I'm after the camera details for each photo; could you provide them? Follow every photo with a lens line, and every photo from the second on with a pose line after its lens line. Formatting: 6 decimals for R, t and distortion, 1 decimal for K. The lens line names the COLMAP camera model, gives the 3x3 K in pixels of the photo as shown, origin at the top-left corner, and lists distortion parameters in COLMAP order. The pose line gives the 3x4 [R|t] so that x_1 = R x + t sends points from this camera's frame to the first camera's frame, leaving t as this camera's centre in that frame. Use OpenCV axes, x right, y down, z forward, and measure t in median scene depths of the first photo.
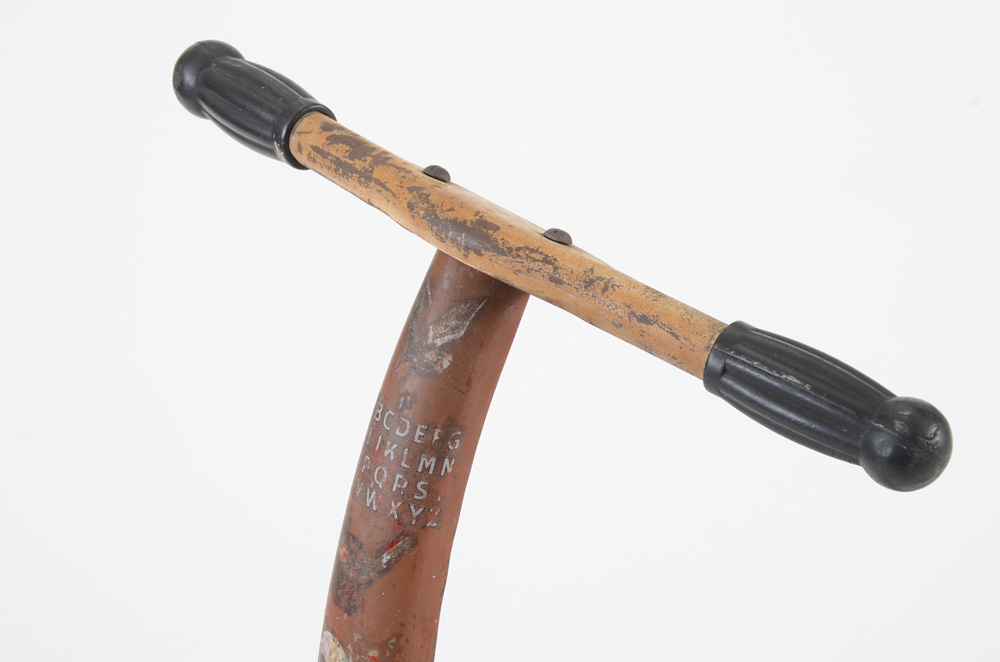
lens RADIAL K [[2903.1, 0, 502.2], [0, 2903.1, 330.3], [0, 0, 1]] dist [0.618304, 0.000000]
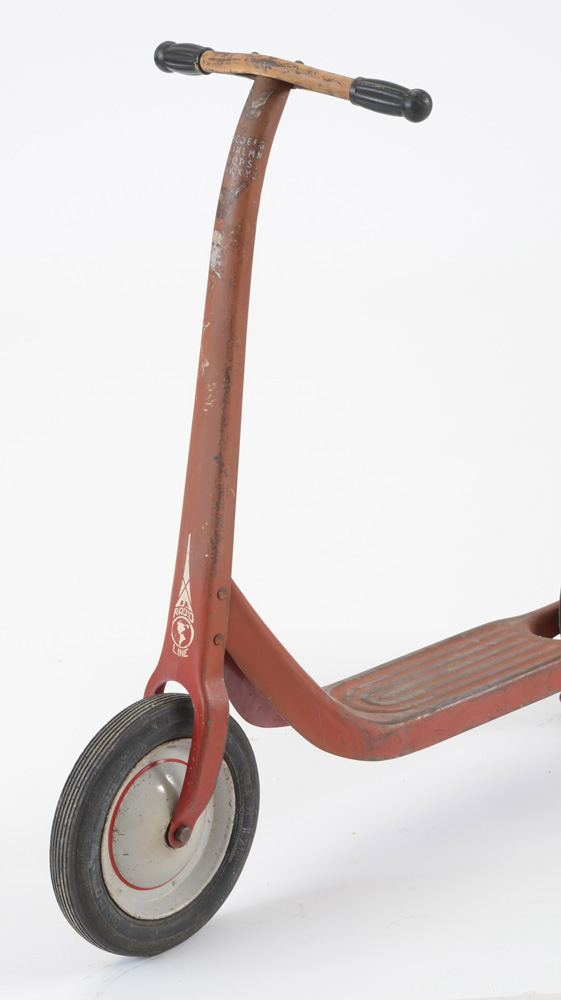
lens RADIAL K [[3456.9, 0, 274.8], [0, 3456.9, 507.8], [0, 0, 1]] dist [1.252386, 0.000000]
pose [[0.999591, -0.009559, -0.026947, 0.080046], [0.001679, 0.960462, -0.278407, 1.268633], [0.028542, 0.278248, 0.960085, -2.034908]]
